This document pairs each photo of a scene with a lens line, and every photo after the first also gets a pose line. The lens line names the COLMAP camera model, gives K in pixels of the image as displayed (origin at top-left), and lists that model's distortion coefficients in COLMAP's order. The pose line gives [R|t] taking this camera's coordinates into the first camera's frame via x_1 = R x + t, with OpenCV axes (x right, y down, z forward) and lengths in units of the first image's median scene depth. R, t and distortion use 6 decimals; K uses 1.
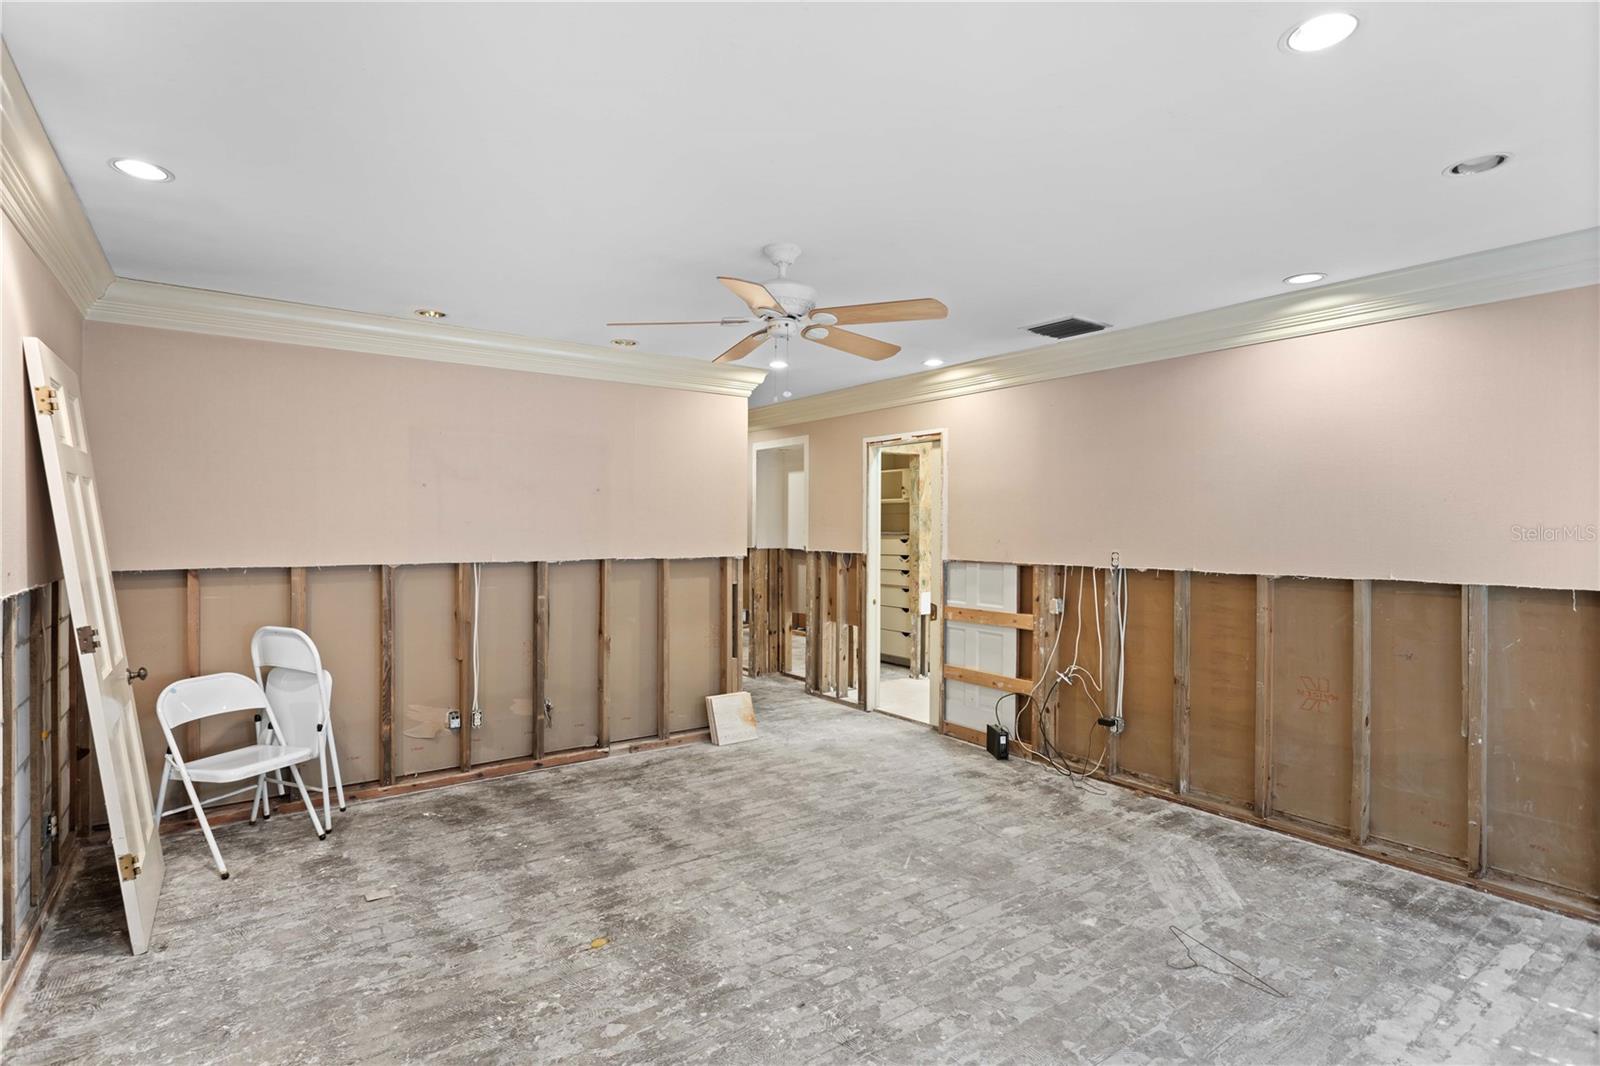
lens RADIAL K [[796.3, 0, 801.2], [0, 796.3, 532.1], [0, 0, 1]] dist [-0.016156, 0.008011]
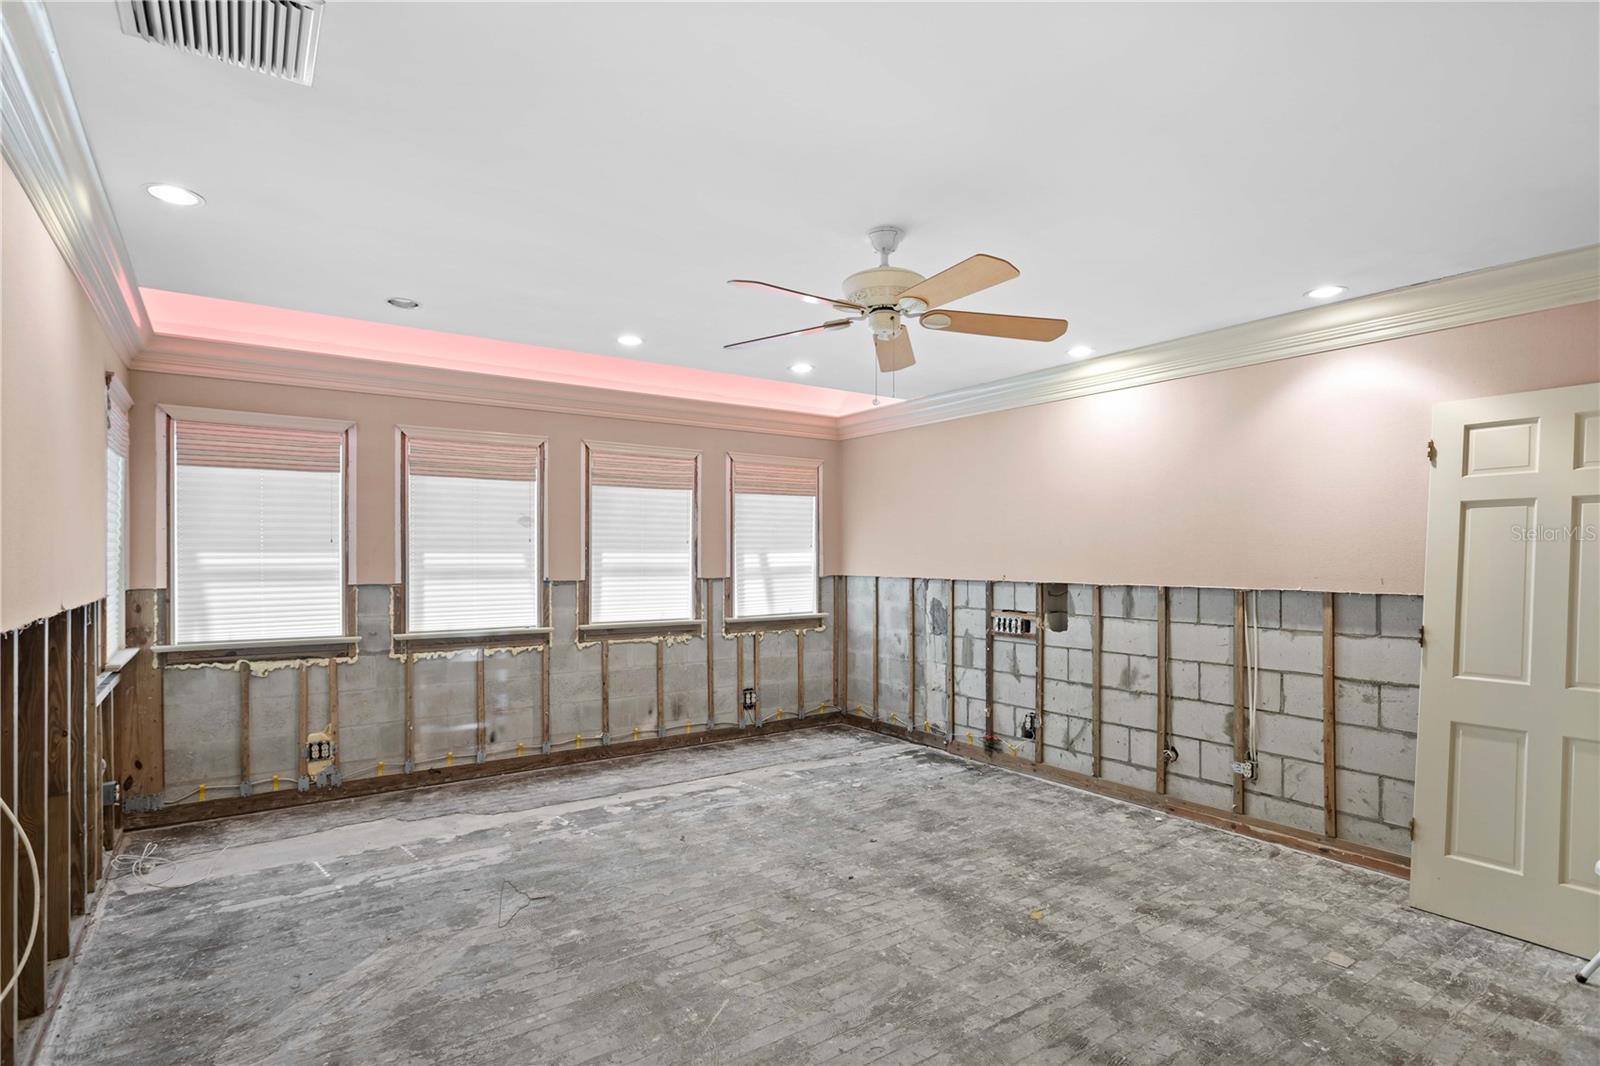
lens RADIAL K [[796.3, 0, 795.9], [0, 796.3, 558.6], [0, 0, 1]] dist [-0.016156, 0.008011]
pose [[-0.999843, -0.003906, 0.017278, 0.050605], [-0.003699, 0.999922, 0.011970, 0.000676], [-0.017323, 0.011904, -0.999779, 1.589727]]
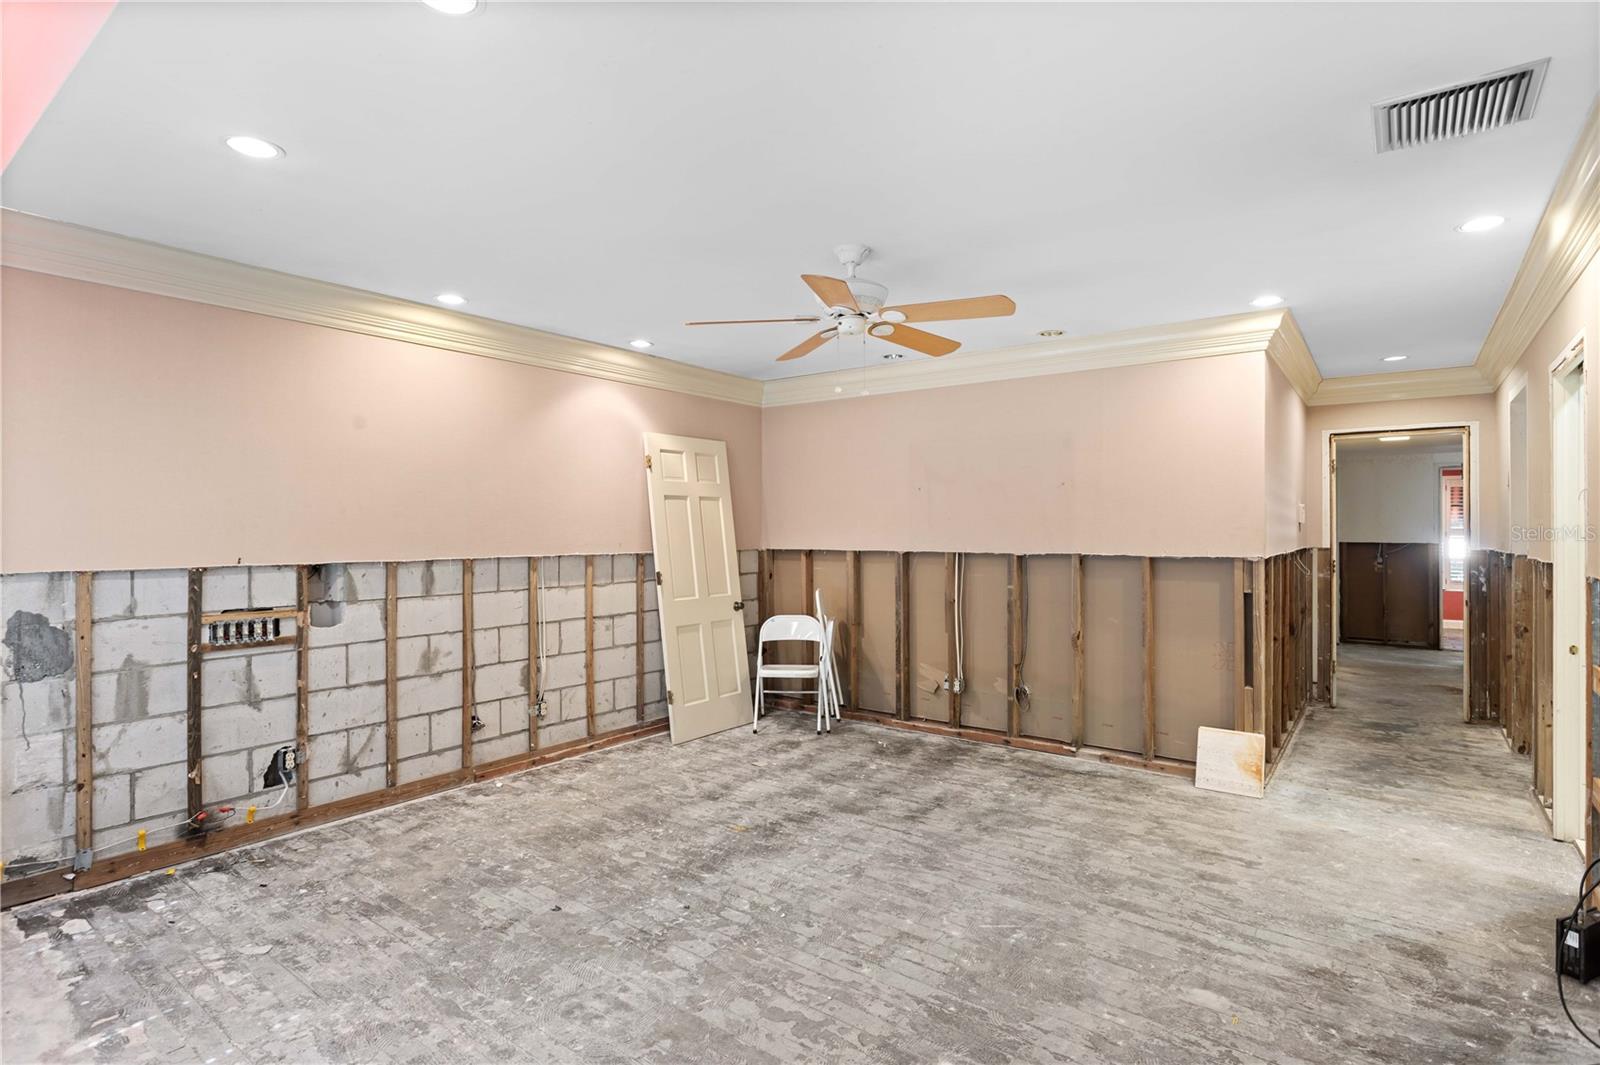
lens RADIAL K [[796.3, 0, 797.7], [0, 796.3, 529.8], [0, 0, 1]] dist [-0.016156, 0.008011]
pose [[0.286483, -0.002671, -0.958082, 0.795163], [-0.005530, 0.999975, -0.004442, 0.014061], [0.958070, 0.006571, 0.286461, 0.529051]]
